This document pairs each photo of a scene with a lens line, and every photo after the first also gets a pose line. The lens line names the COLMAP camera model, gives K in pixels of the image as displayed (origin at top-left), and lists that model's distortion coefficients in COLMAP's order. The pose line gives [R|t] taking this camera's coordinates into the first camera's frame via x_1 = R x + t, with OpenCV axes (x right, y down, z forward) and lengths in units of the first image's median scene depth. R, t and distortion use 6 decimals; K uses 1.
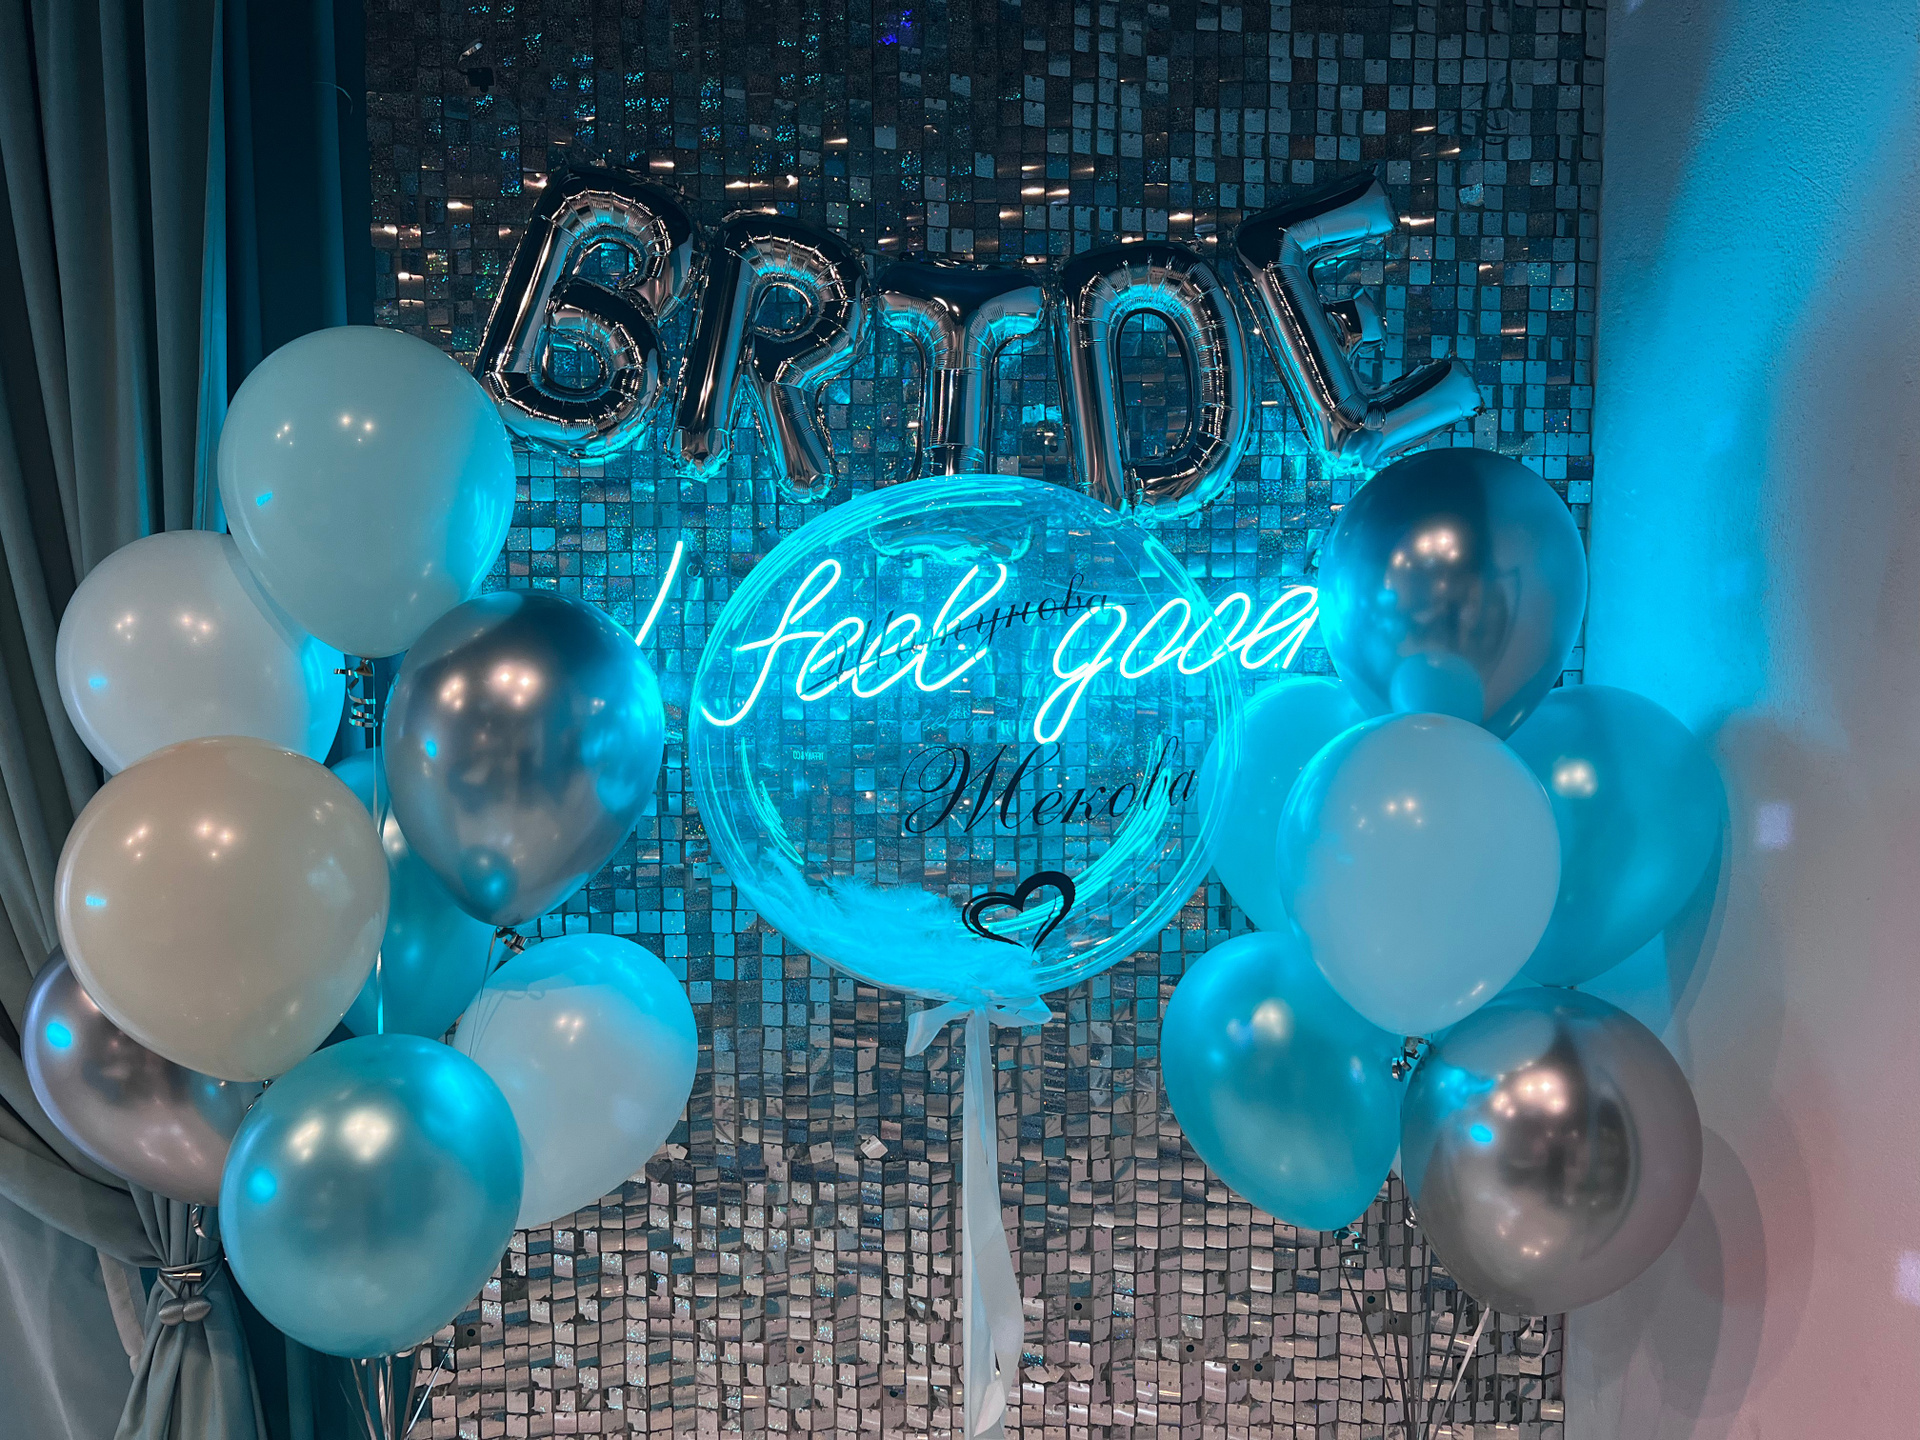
lens RADIAL K [[1454.9, 0, 960.0], [0, 1454.9, 720.0], [0, 0, 1]] dist [0.050929, -0.064846]
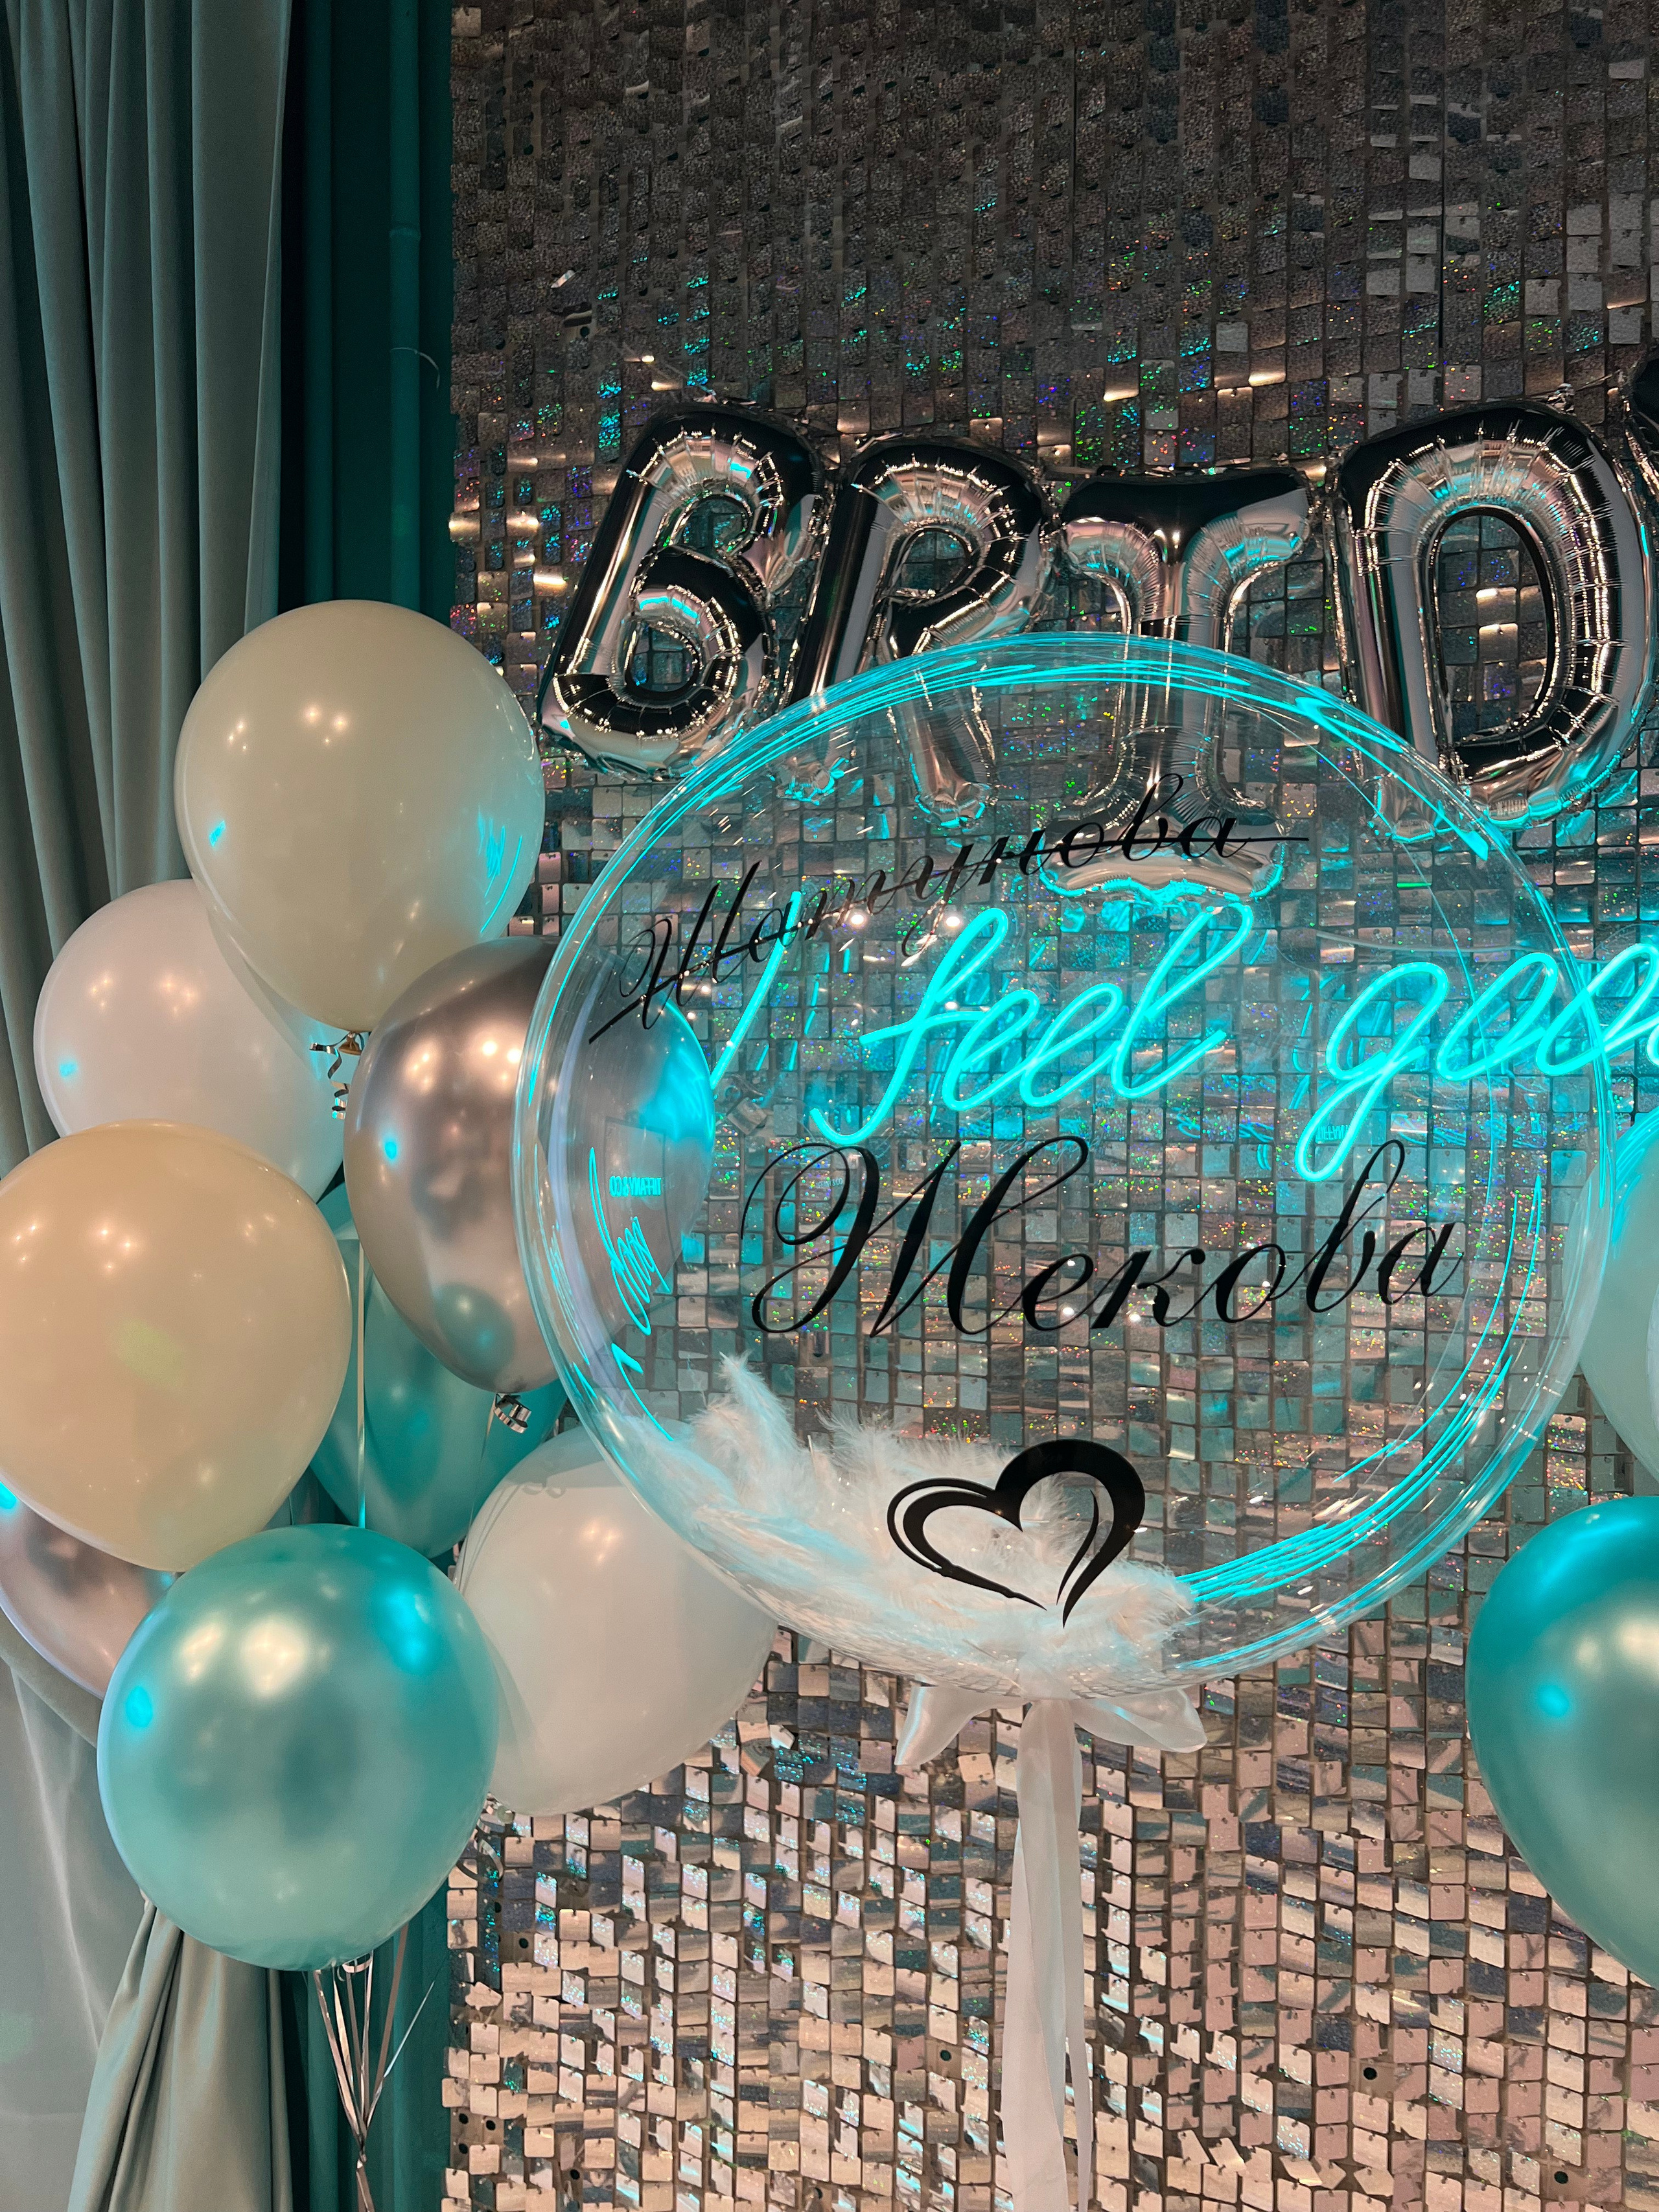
lens RADIAL K [[1676.1, 0, 829.5], [0, 1676.1, 1106.0], [0, 0, 1]] dist [0.050929, -0.064846]
pose [[0.939436, 0.008842, -0.342611, 0.116202], [-0.032024, 0.997558, -0.062066, 0.038475], [0.341226, 0.069278, 0.937425, 0.219806]]
